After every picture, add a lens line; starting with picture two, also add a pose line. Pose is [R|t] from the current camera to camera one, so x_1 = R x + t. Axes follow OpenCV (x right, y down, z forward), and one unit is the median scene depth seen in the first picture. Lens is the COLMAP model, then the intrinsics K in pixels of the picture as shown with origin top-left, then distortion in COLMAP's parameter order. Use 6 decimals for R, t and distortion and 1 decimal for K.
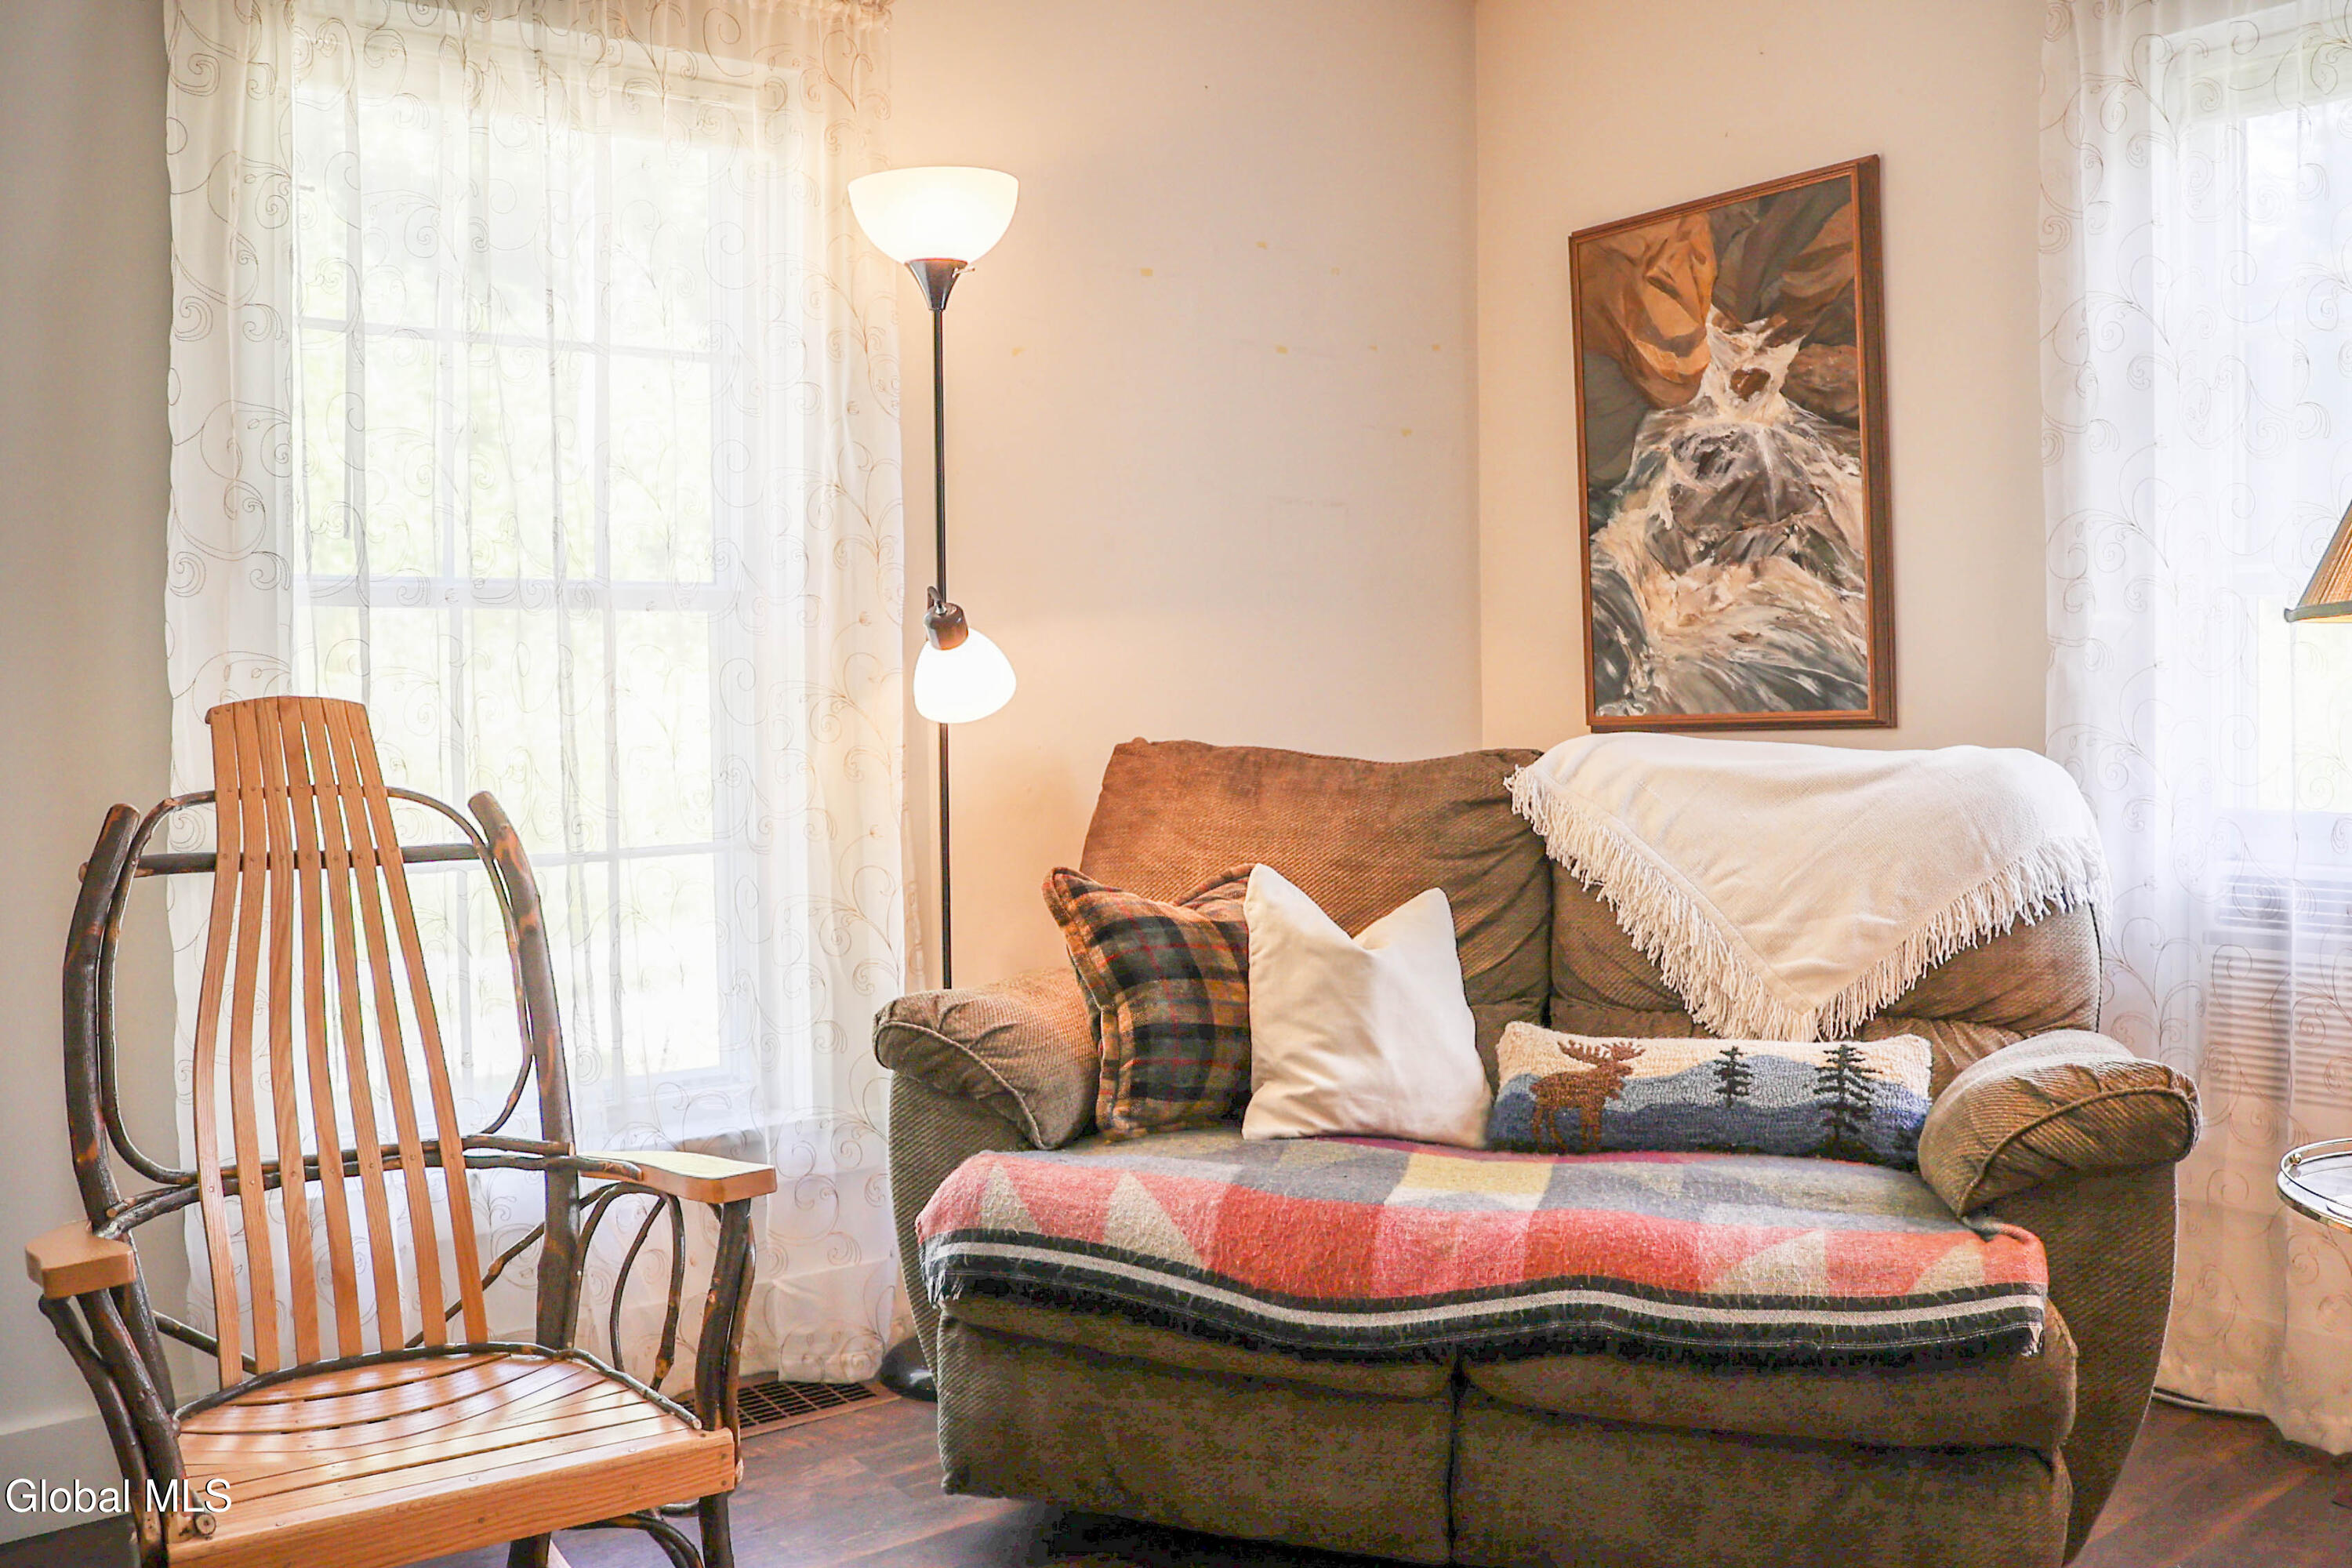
lens RADIAL K [[1995.9, 0, 1181.8], [0, 1995.9, 746.4], [0, 0, 1]] dist [-0.148738, 0.126703]
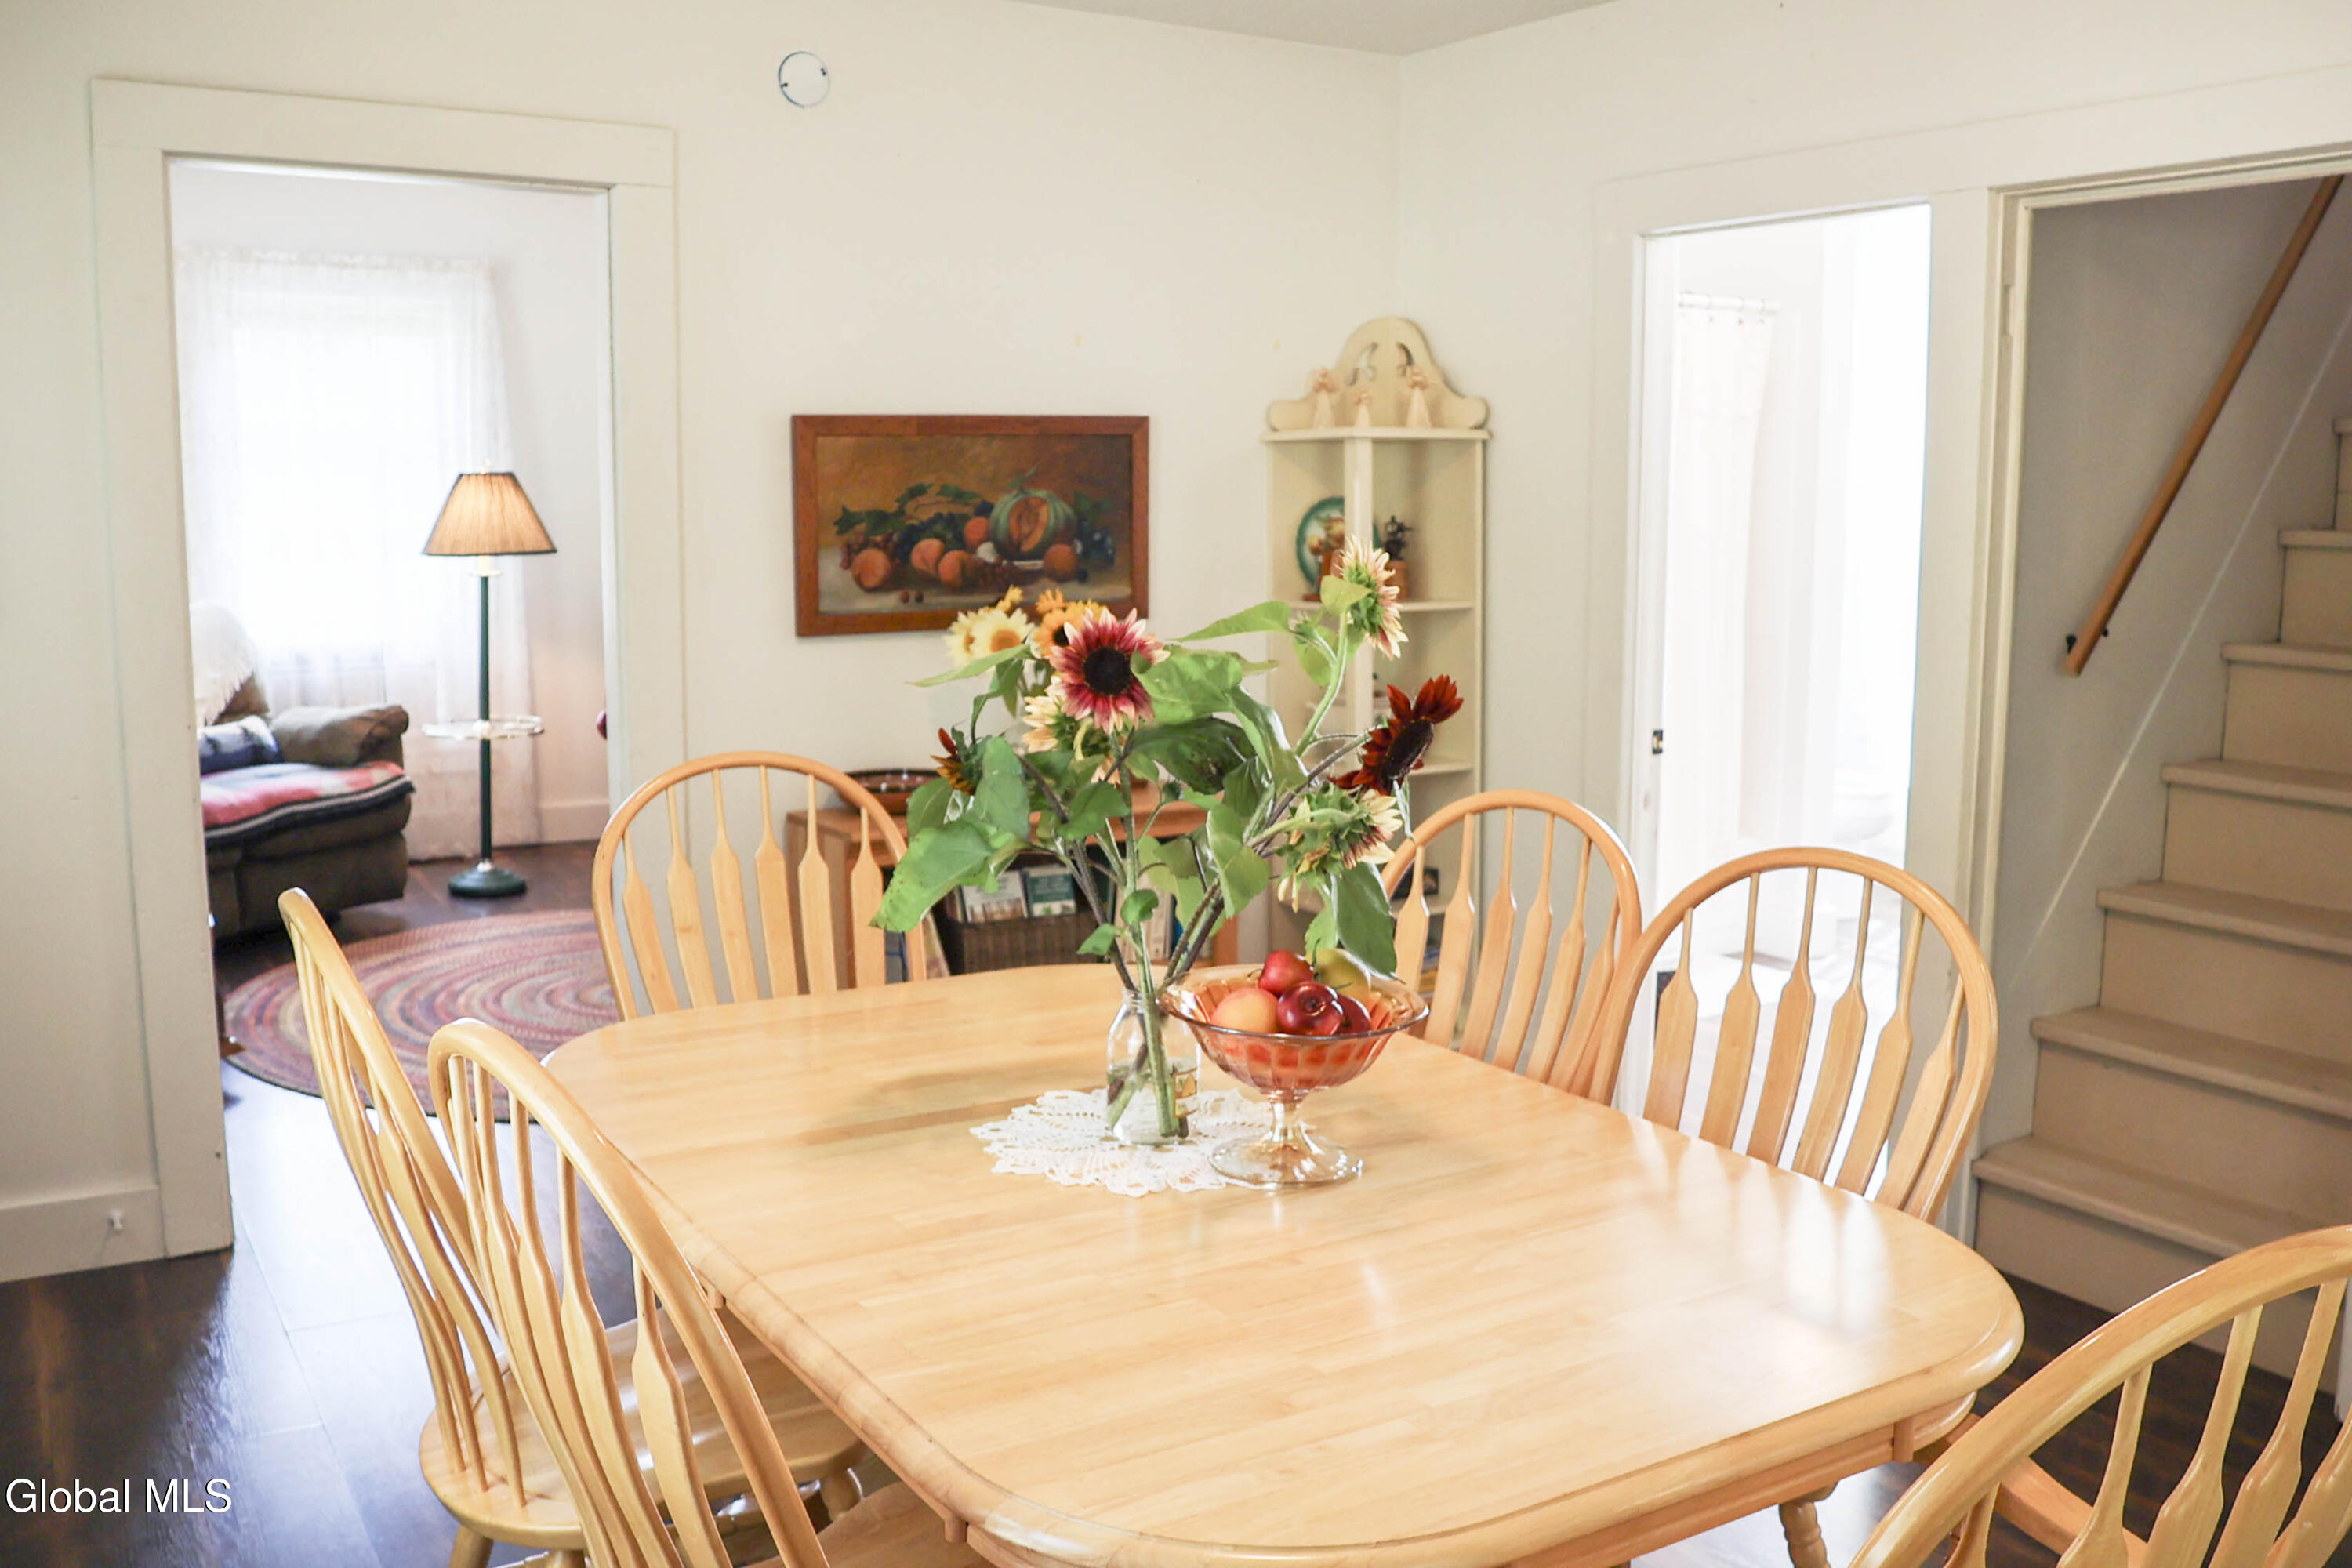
lens RADIAL K [[2061.4, 0, 1203.2], [0, 2061.4, 771.3], [0, 0, 1]] dist [-0.151715, 0.122975]
pose [[0.099507, -0.138915, 0.985292, -1.603419], [0.013038, 0.990304, 0.138305, -0.097425], [-0.994951, -0.000916, 0.100353, -0.372927]]
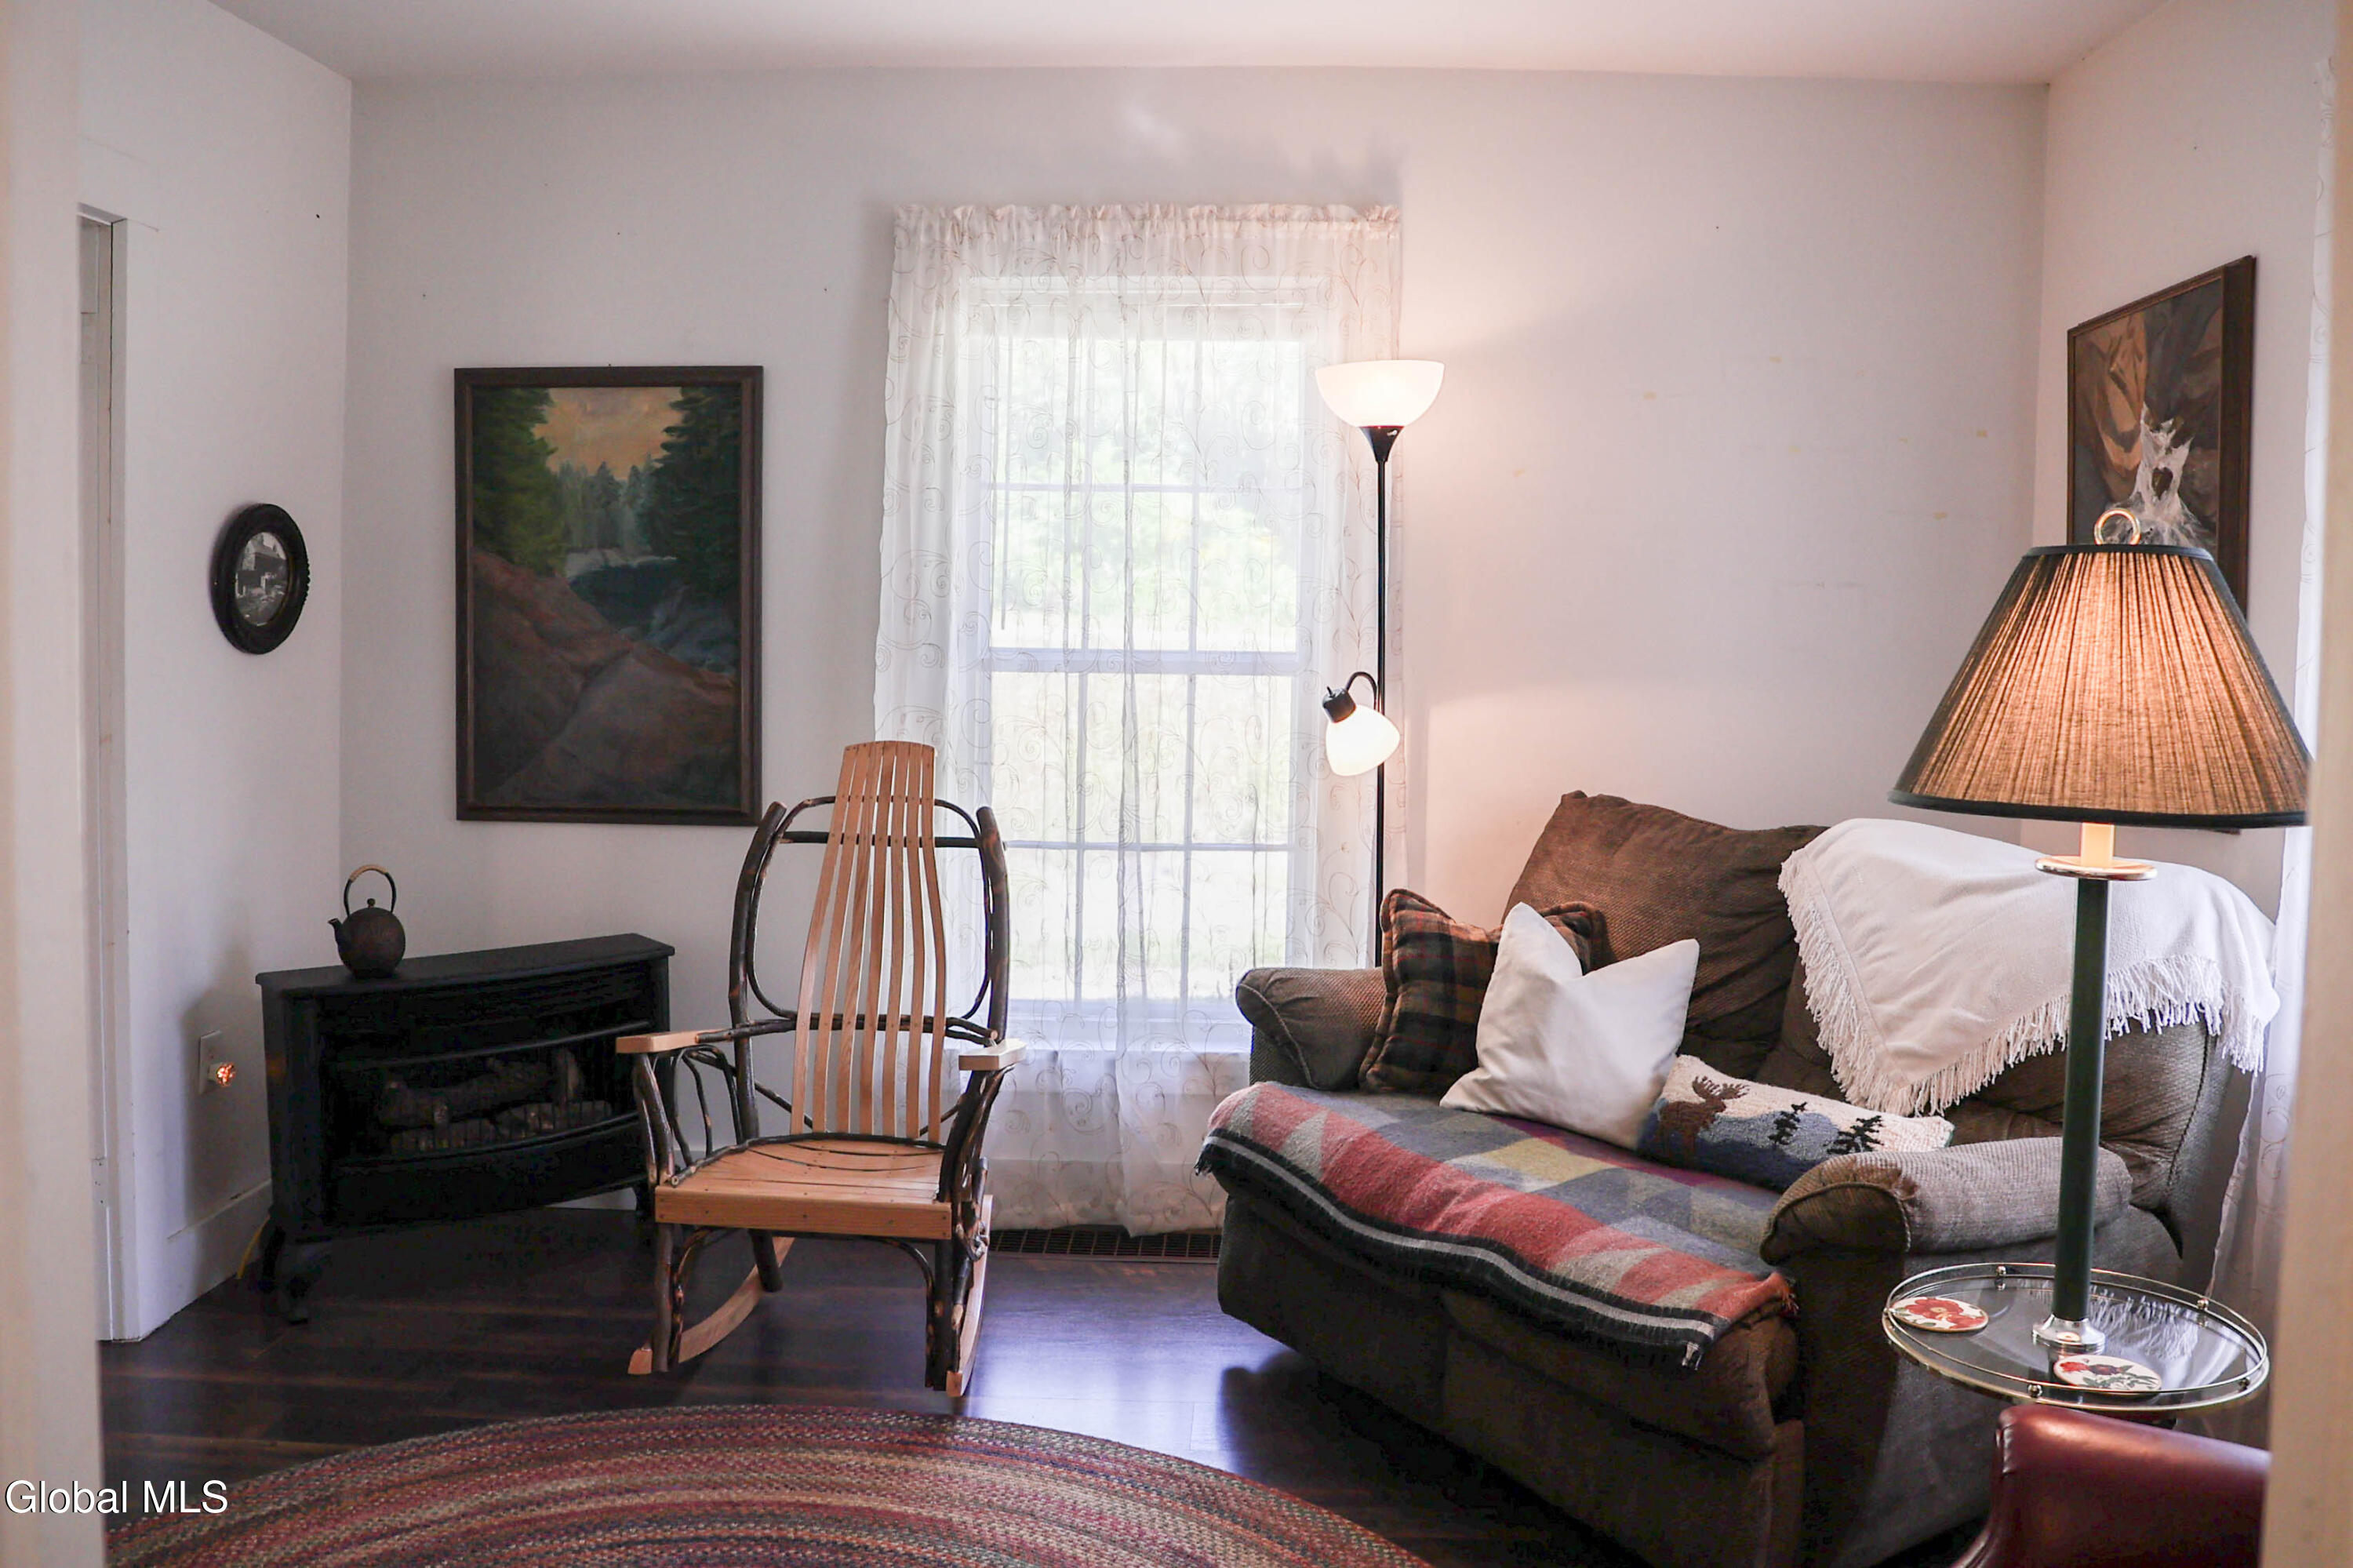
lens RADIAL K [[1987.1, 0, 1107.4], [0, 1987.1, 755.2], [0, 0, 1]] dist [-0.187470, 0.135873]
pose [[0.731550, 0.064226, -0.678756, 0.586703], [-0.038847, 0.997862, 0.052552, -0.077229], [0.680680, -0.012076, 0.732481, -0.093670]]
